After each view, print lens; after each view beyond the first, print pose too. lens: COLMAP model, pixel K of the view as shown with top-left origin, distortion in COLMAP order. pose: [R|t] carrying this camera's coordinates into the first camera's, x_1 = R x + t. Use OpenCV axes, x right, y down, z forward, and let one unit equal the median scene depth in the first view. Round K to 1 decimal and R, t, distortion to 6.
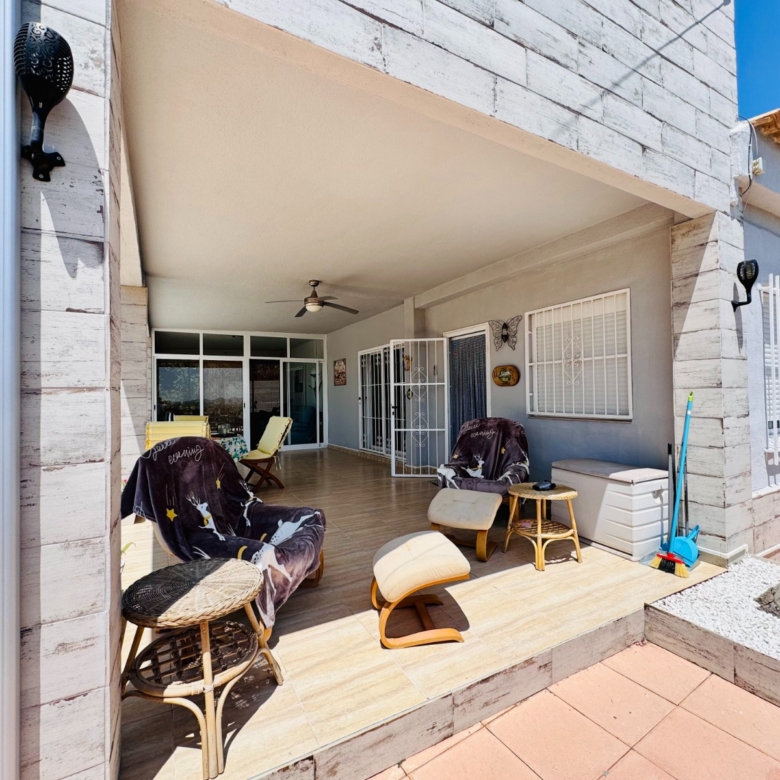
lens RADIAL K [[418.5, 0, 390.9], [0, 418.5, 388.7], [0, 0, 1]] dist [0.002947, 0.000428]
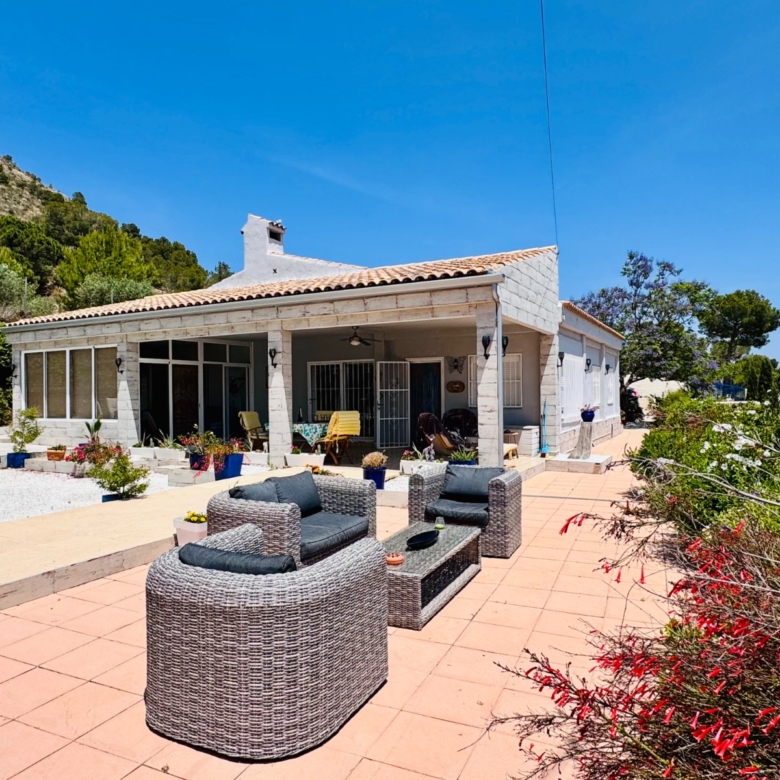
lens RADIAL K [[602.4, 0, 389.6], [0, 602.4, 390.1], [0, 0, 1]] dist [-0.008272, -0.004318]
pose [[0.839523, 0.008097, 0.543264, -2.264629], [-0.011945, 0.999922, 0.003557, -0.035288], [-0.543193, -0.009475, 0.839554, -1.743826]]
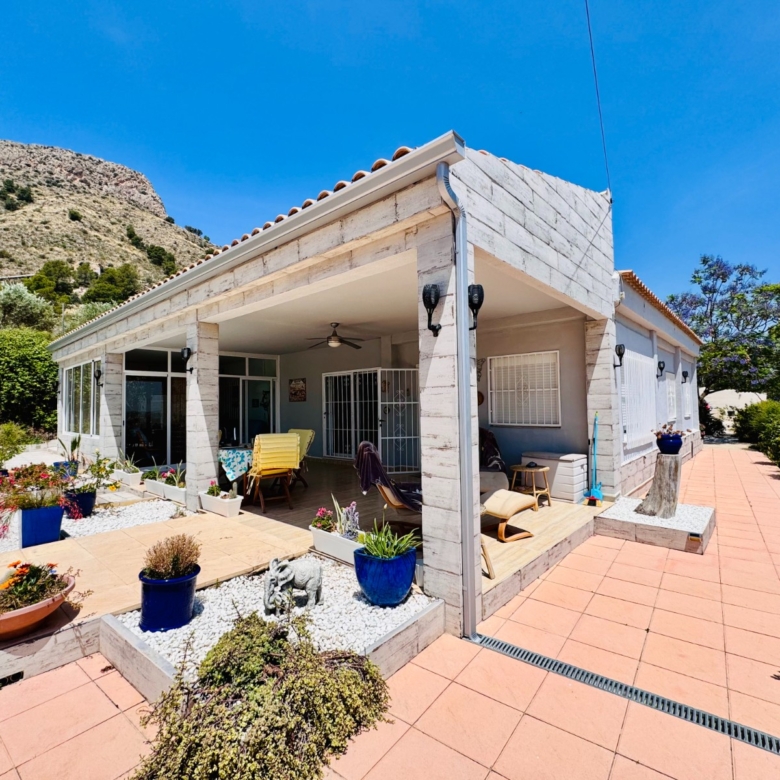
lens RADIAL K [[418.5, 0, 390.1], [0, 418.5, 389.3], [0, 0, 1]] dist [0.002947, 0.000428]
pose [[0.944508, 0.014274, 0.328179, -0.752015], [-0.005594, 0.999609, -0.027379, -0.033480], [-0.328441, 0.024024, 0.944219, -0.457678]]
